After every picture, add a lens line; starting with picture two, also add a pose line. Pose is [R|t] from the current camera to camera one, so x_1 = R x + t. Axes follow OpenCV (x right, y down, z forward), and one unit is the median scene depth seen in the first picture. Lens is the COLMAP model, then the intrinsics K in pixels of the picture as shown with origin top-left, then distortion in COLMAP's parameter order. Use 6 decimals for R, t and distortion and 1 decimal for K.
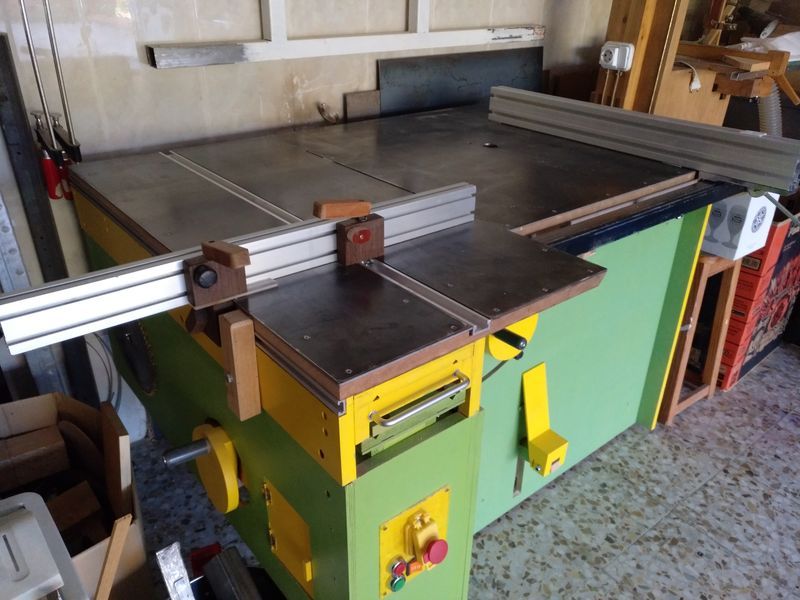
lens RADIAL K [[630.5, 0, 400.0], [0, 630.5, 300.0], [0, 0, 1]] dist [-0.037485, 0.091337]
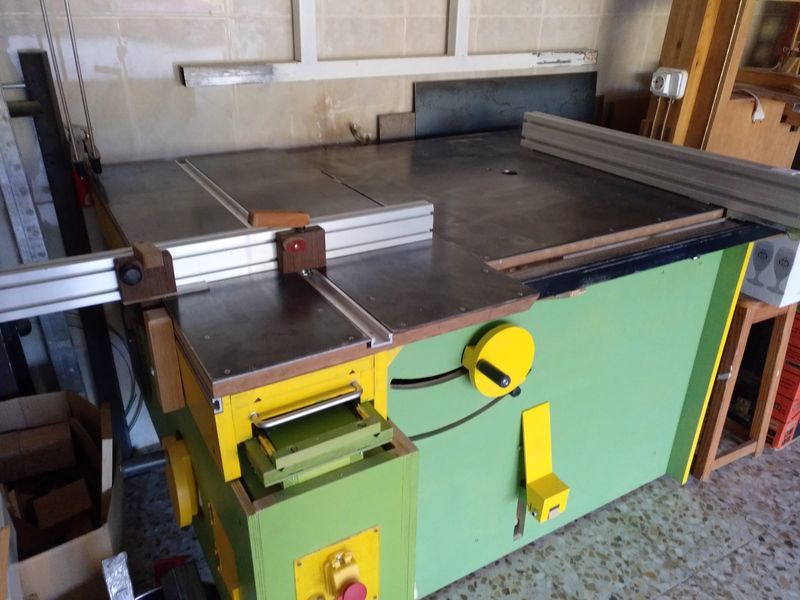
lens RADIAL K [[625.7, 0, 400.0], [0, 625.7, 300.0], [0, 0, 1]] dist [0.010019, 0.006776]
pose [[0.988855, 0.066040, -0.133431, 0.102752], [-0.069814, 0.997276, -0.023798, -0.012889], [0.131496, 0.032848, 0.990772, 0.023594]]
